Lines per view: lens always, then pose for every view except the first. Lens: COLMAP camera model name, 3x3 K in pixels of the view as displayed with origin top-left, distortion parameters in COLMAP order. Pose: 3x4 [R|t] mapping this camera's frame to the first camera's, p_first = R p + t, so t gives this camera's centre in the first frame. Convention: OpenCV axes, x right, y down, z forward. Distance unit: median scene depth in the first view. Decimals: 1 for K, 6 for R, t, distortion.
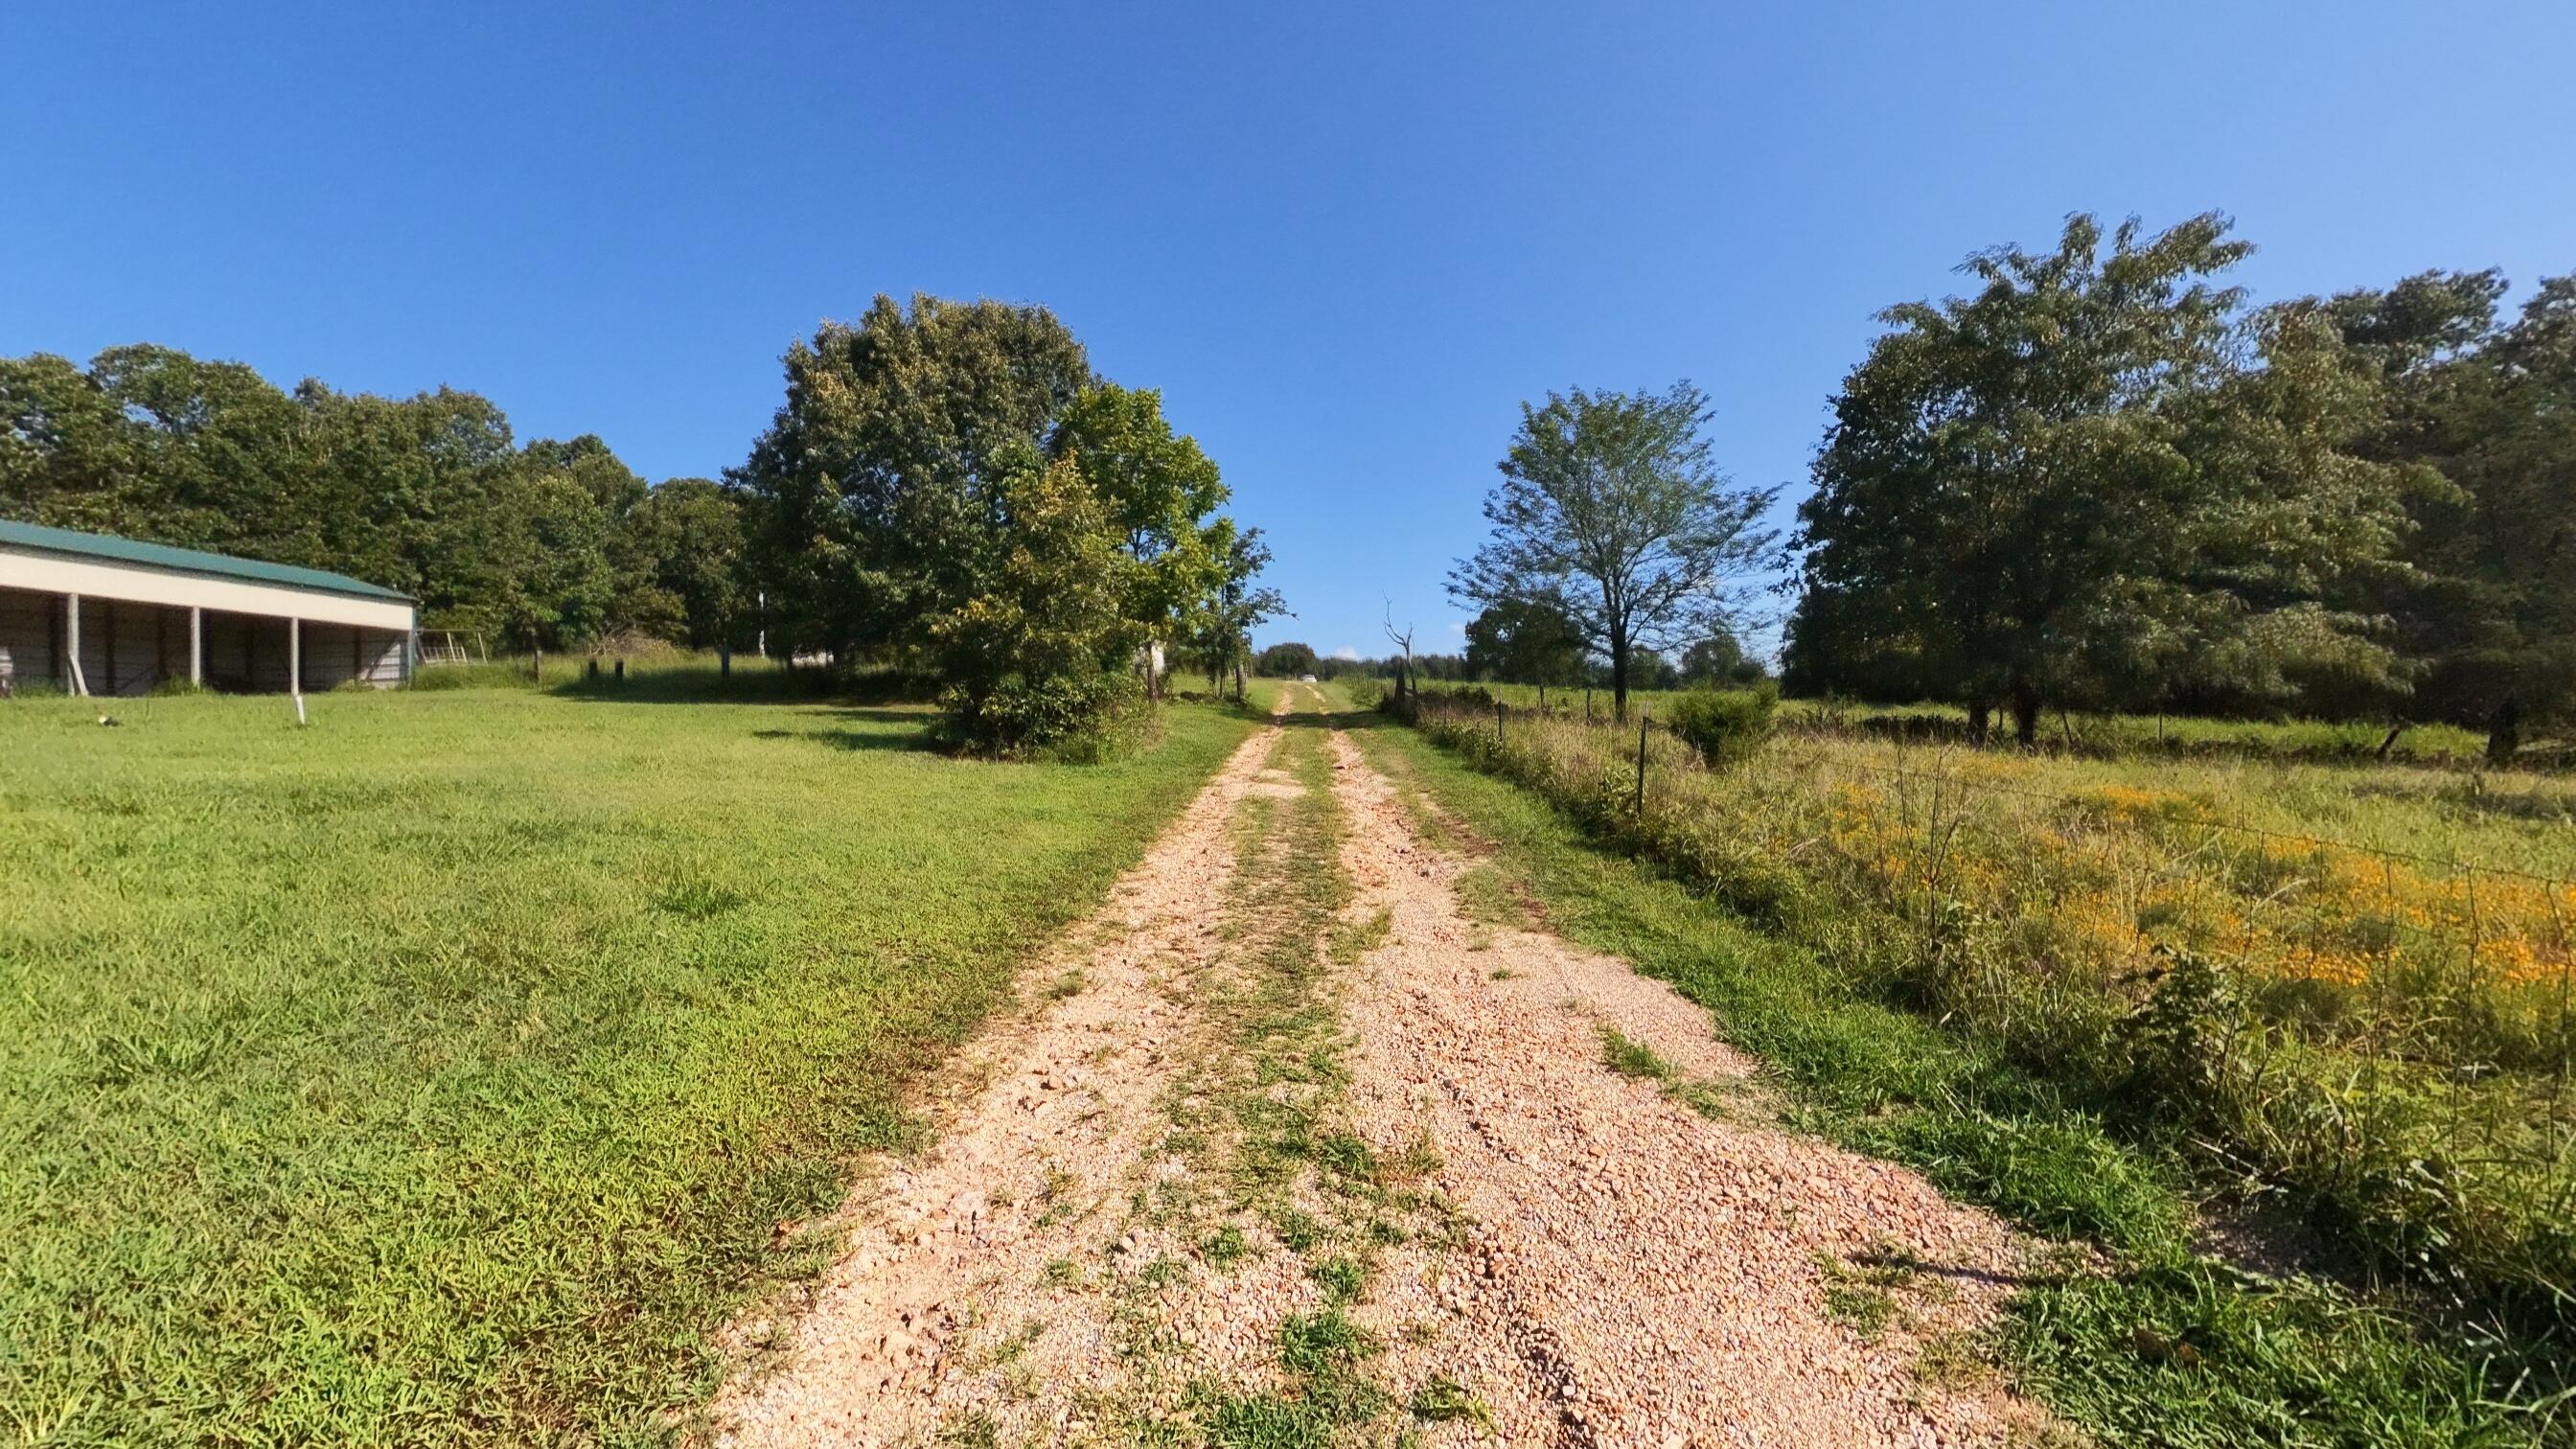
lens RADIAL K [[863.9, 0, 1289.3], [0, 863.9, 724.6], [0, 0, 1]] dist [0.000190, -0.000005]
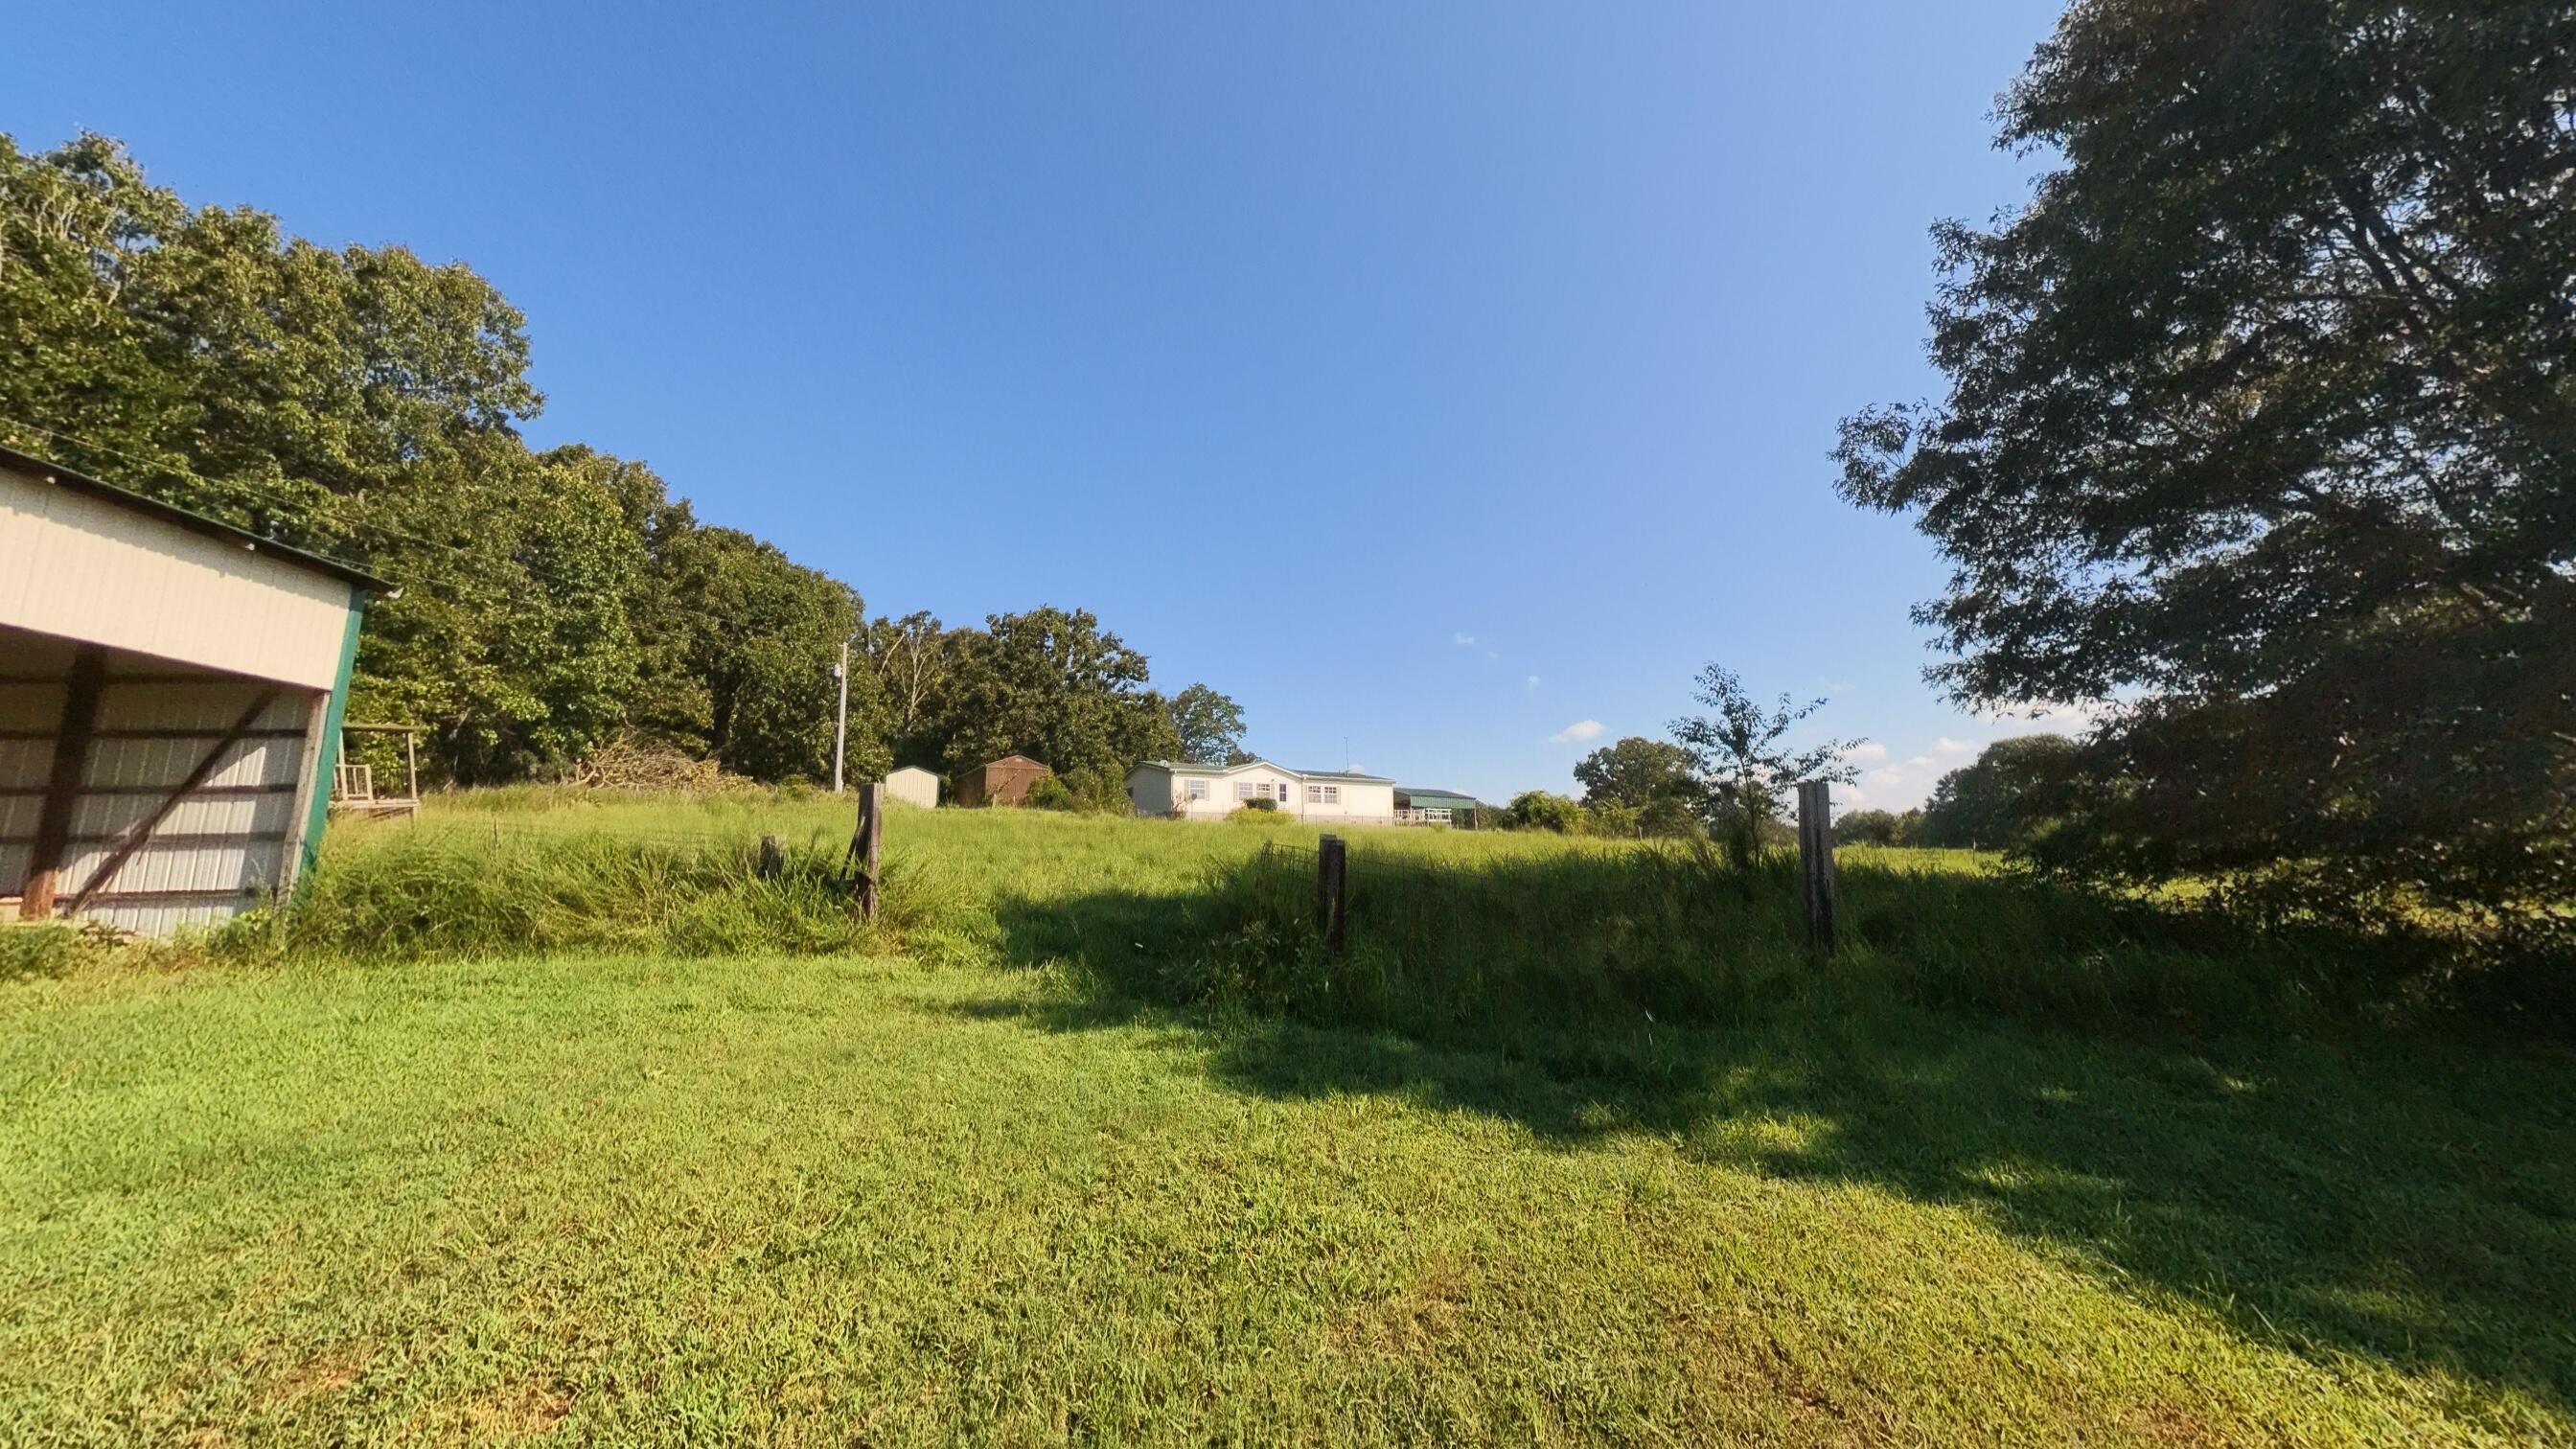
lens RADIAL K [[863.9, 0, 1291.9], [0, 863.9, 724.4], [0, 0, 1]] dist [0.000190, -0.000005]
pose [[0.992410, 0.024931, 0.120416, -0.498823], [-0.005595, 0.987373, -0.158316, -0.039387], [-0.122842, 0.156441, 0.980018, 0.467270]]
